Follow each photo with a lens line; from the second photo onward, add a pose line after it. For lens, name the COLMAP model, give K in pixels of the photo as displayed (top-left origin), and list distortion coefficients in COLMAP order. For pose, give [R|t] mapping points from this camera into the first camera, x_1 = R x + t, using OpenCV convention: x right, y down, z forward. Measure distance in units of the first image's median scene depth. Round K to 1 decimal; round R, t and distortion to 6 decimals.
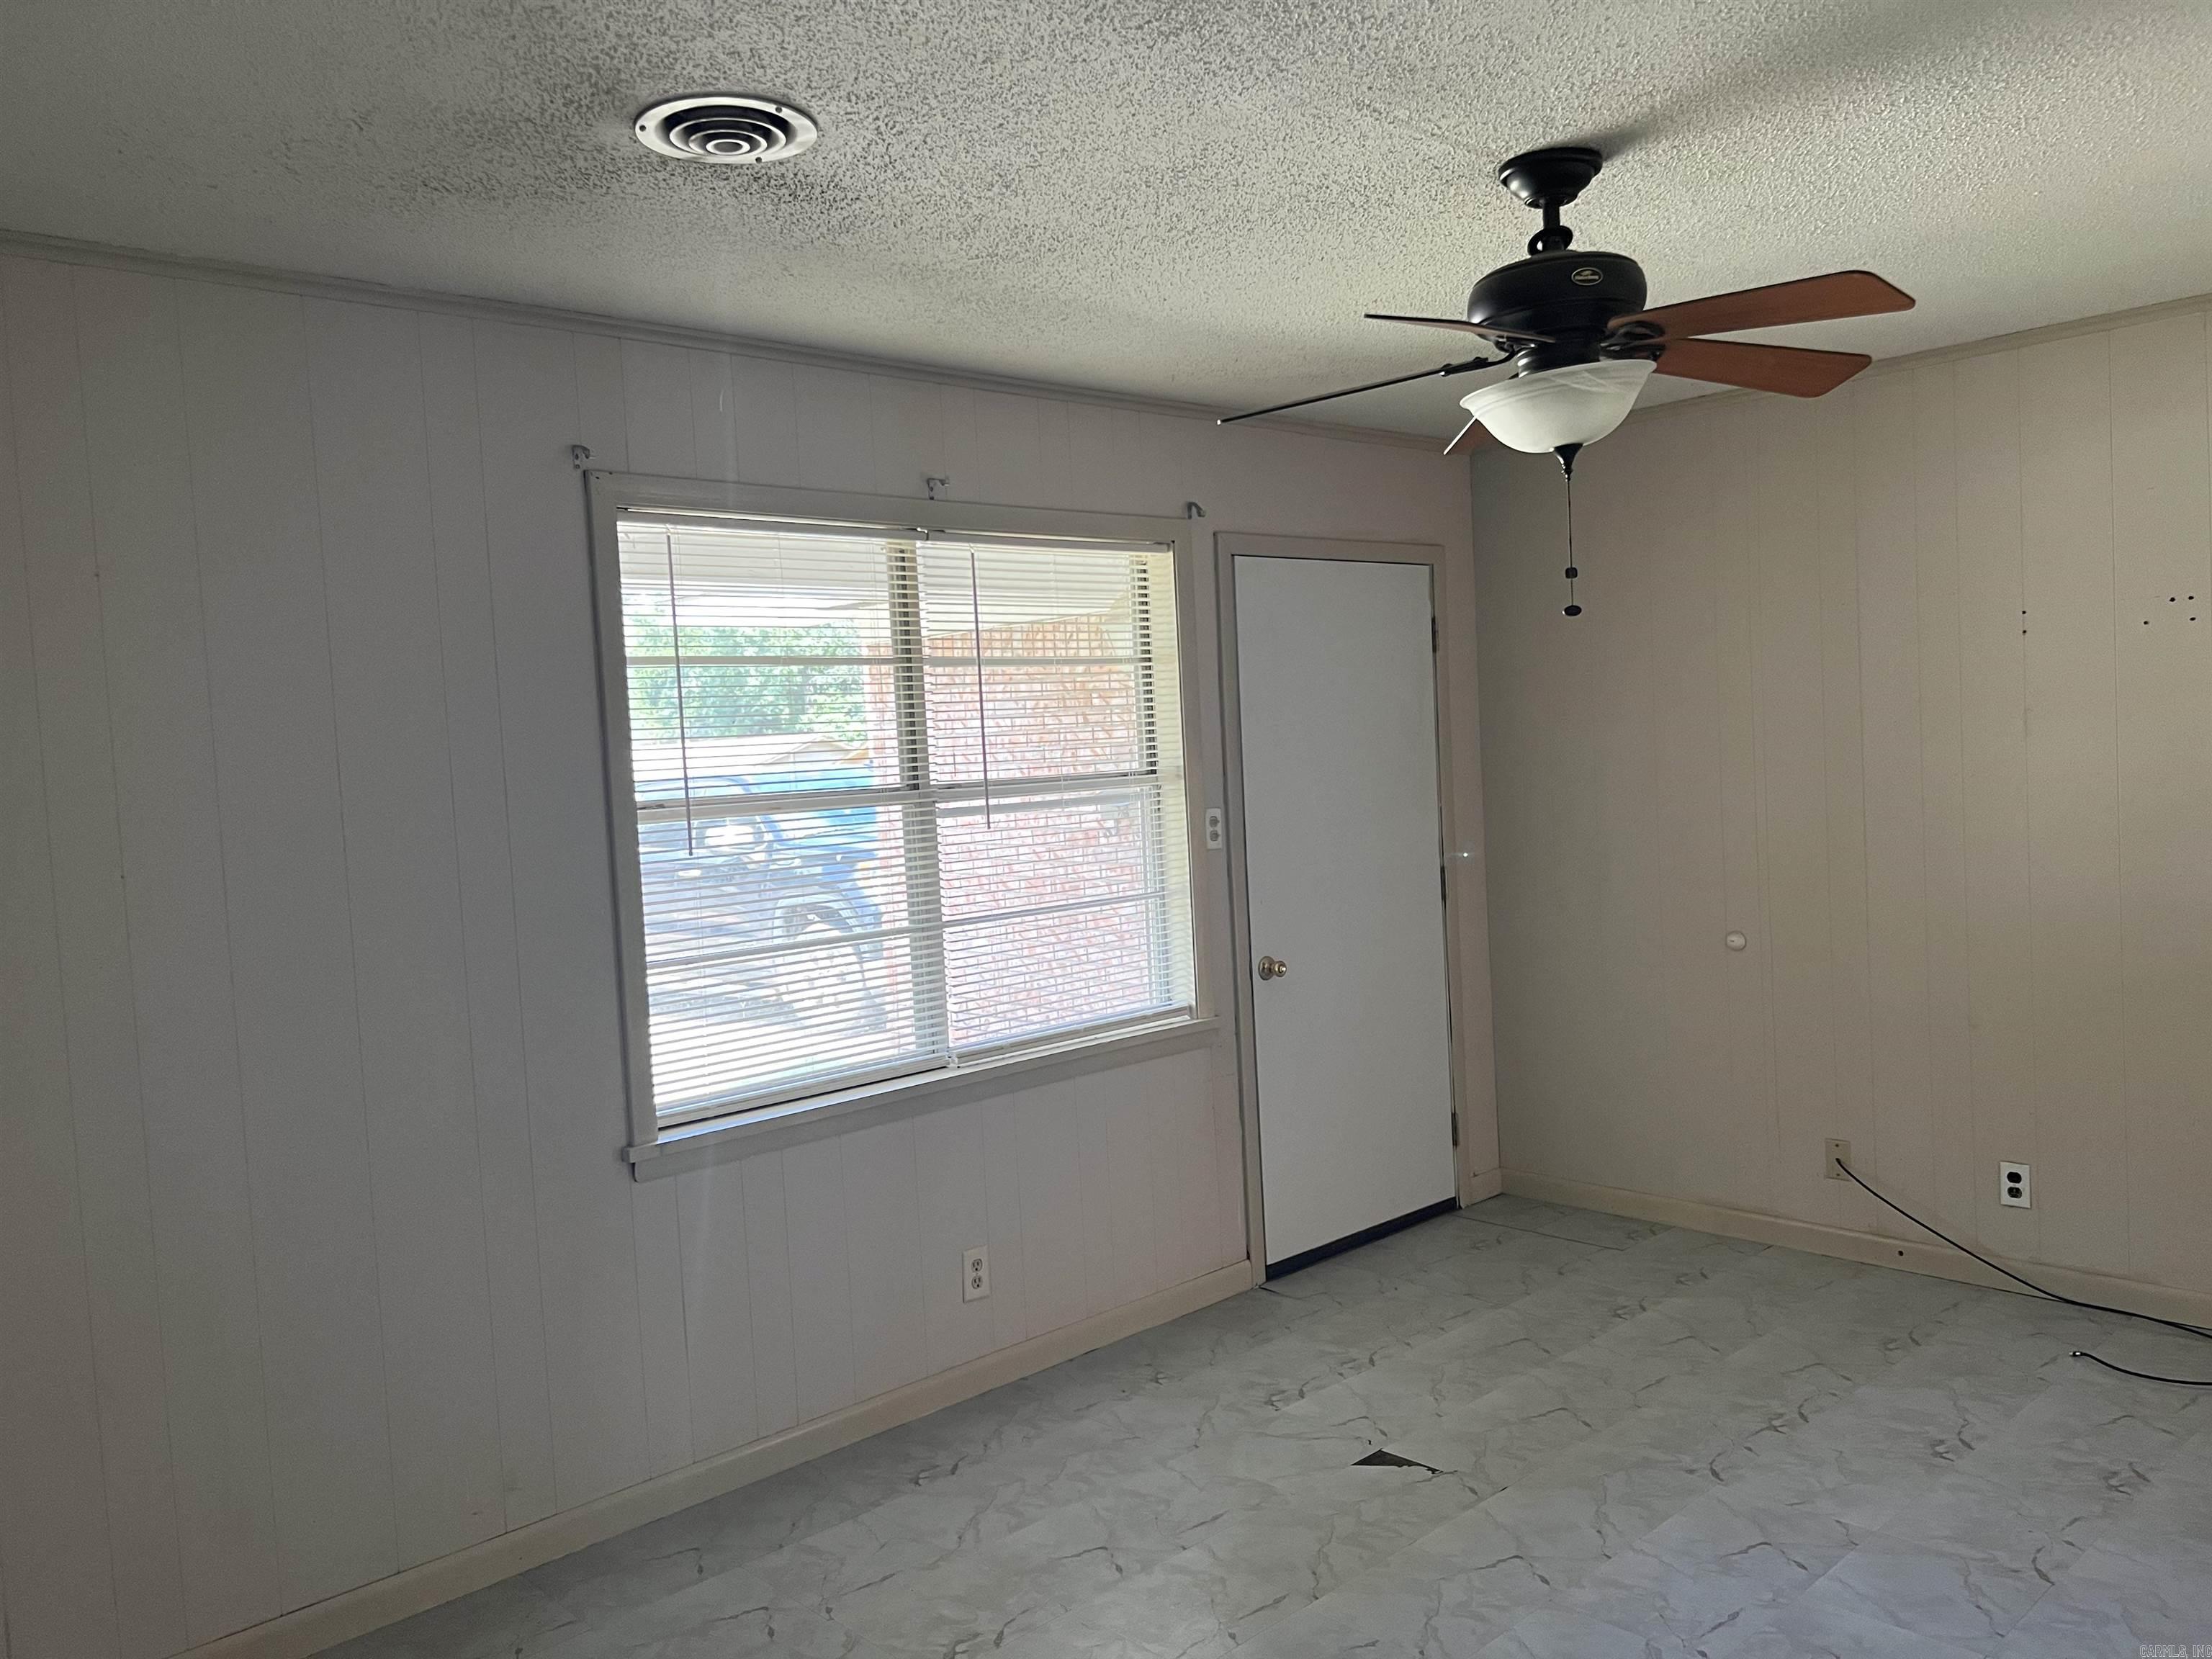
lens RADIAL K [[1661.8, 0, 1099.8], [0, 1661.8, 833.7], [0, 0, 1]] dist [0.048554, -0.053565]
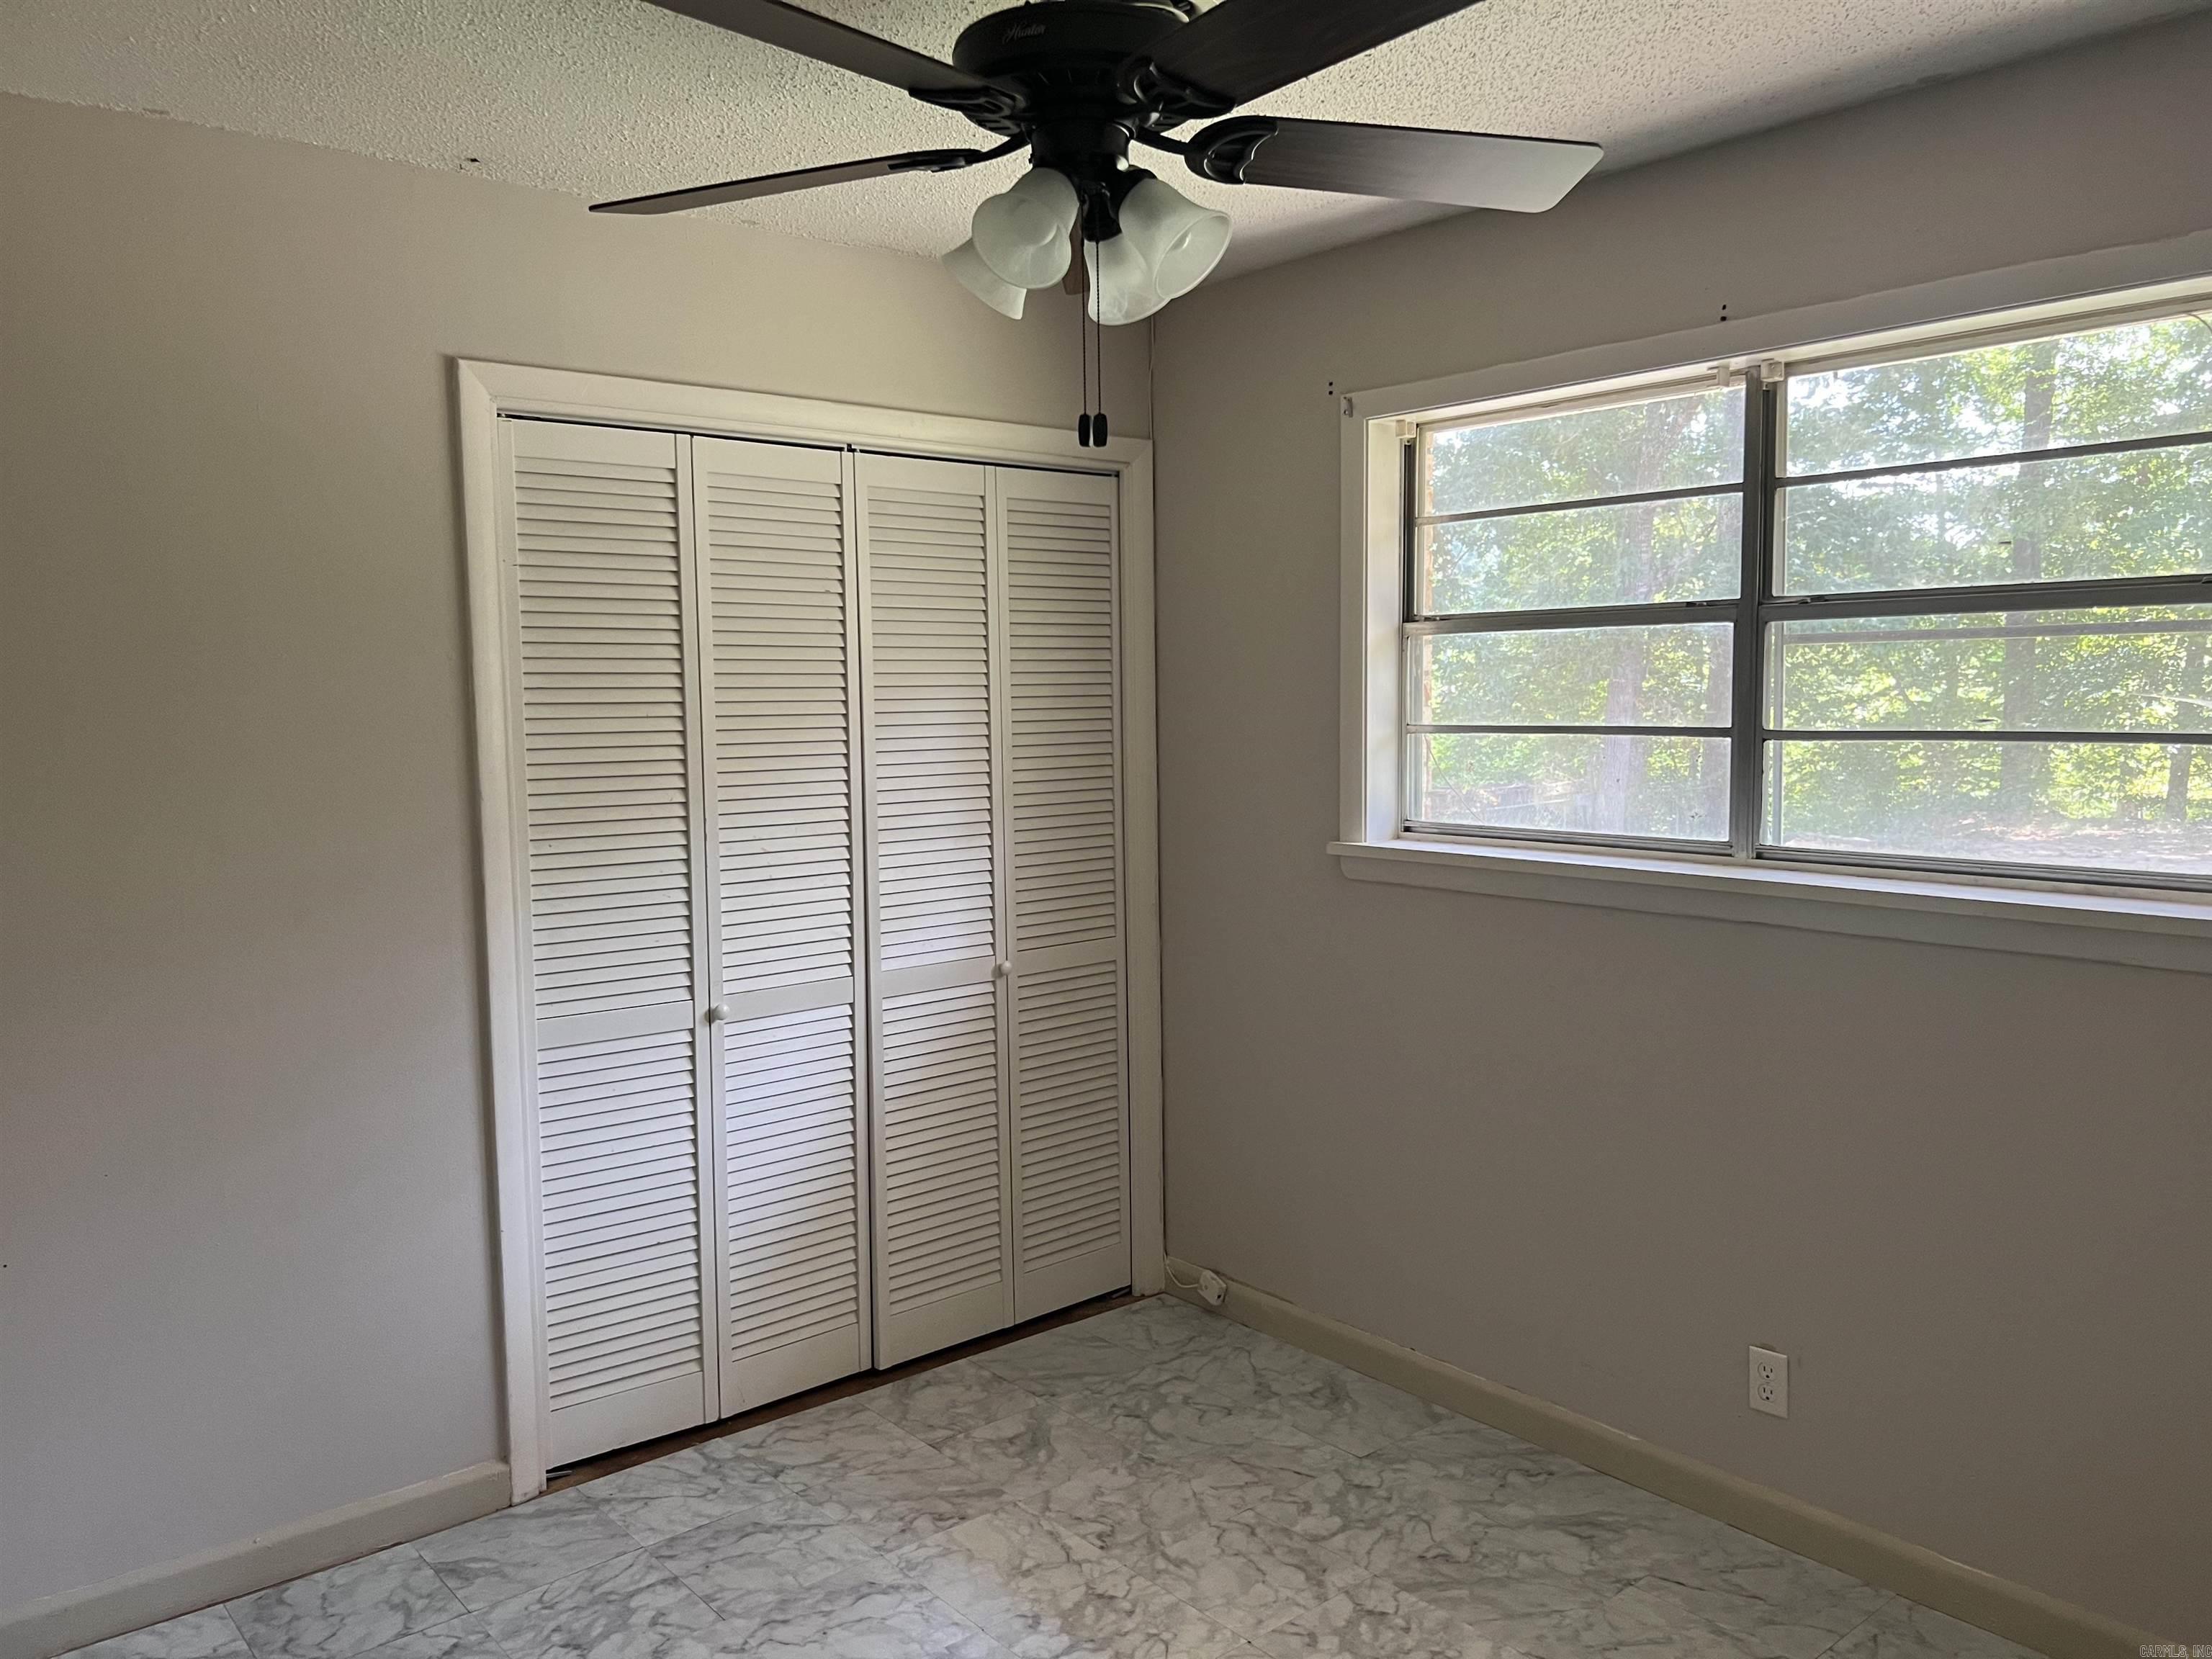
lens RADIAL K [[1661.8, 0, 1103.3], [0, 1661.8, 825.0], [0, 0, 1]] dist [0.048554, -0.053565]
pose [[-0.026487, 0.137530, -0.990143, 1.128057], [-0.029724, 0.989945, 0.138297, -0.025619], [0.999207, 0.033095, -0.022133, 0.700809]]
